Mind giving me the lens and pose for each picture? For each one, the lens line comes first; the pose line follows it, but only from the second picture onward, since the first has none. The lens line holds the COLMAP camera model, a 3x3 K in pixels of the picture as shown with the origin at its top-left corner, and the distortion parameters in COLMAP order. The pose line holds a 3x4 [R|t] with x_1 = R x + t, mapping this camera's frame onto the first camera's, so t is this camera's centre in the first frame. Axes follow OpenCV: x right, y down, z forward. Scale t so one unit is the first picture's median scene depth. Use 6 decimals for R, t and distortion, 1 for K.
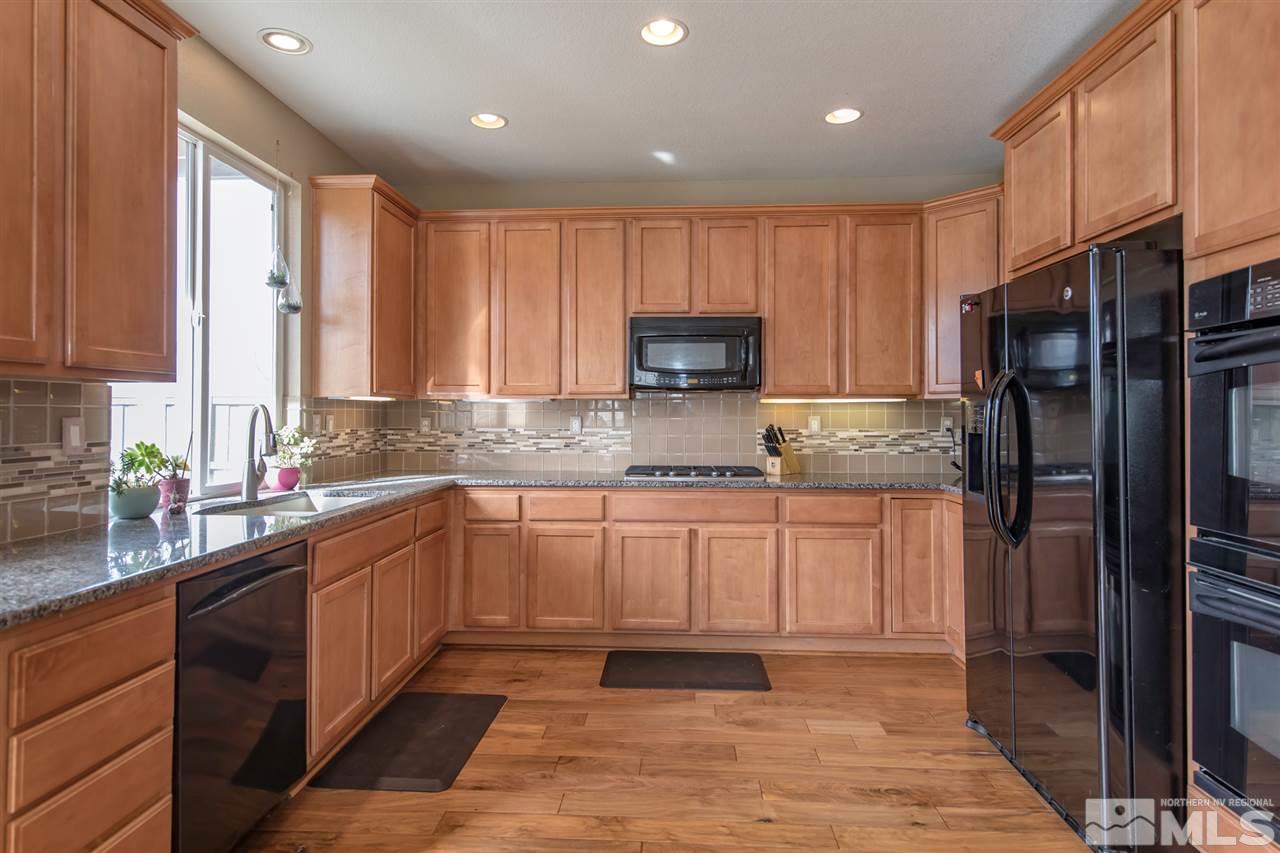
lens RADIAL K [[734.6, 0, 639.1], [0, 734.6, 400.5], [0, 0, 1]] dist [0.006294, 0.003507]
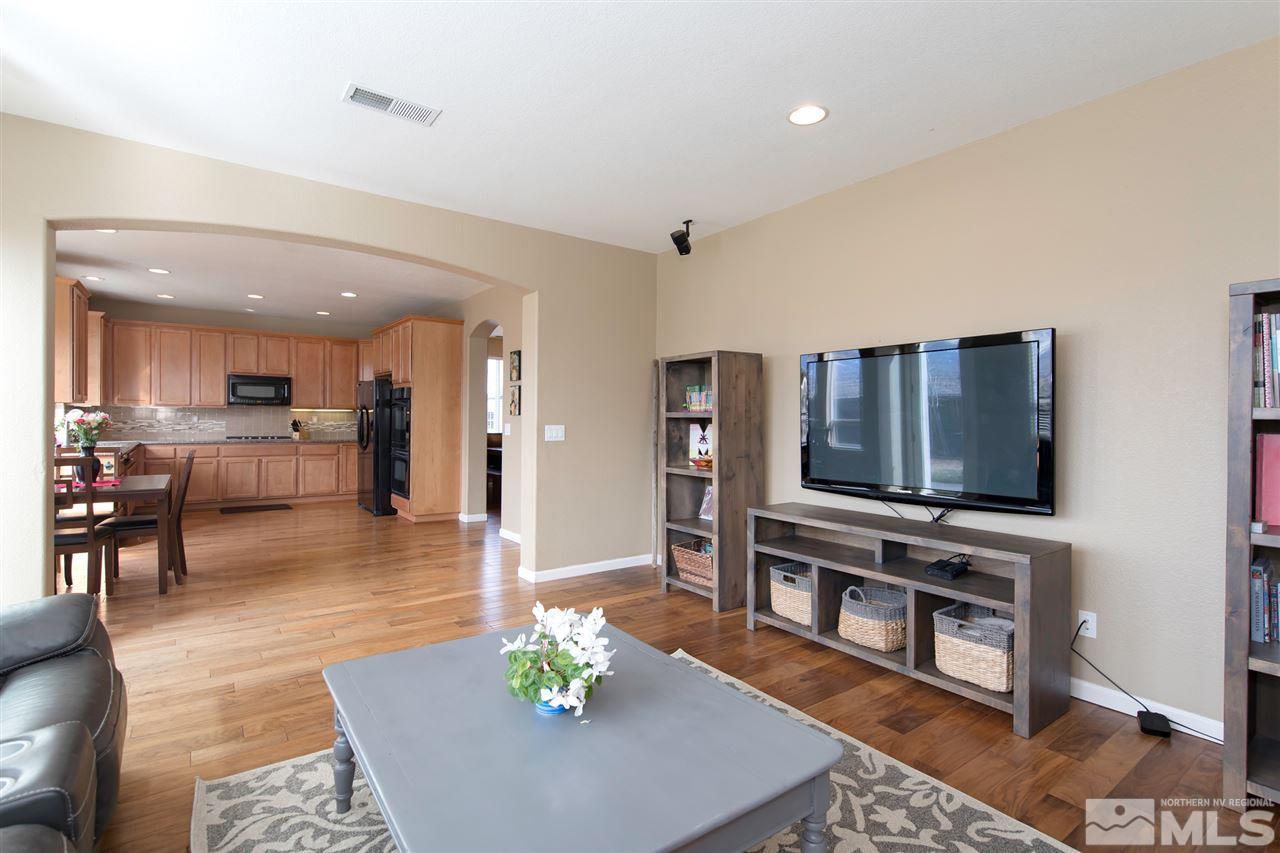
lens RADIAL K [[613.2, 0, 649.2], [0, 613.2, 425.1], [0, 0, 1]] dist [0.001173, -0.000397]
pose [[0.773000, 0.001404, 0.634404, -0.239836], [-0.020734, 0.999519, 0.023052, -0.023449], [-0.634067, -0.030973, 0.772658, -1.552591]]
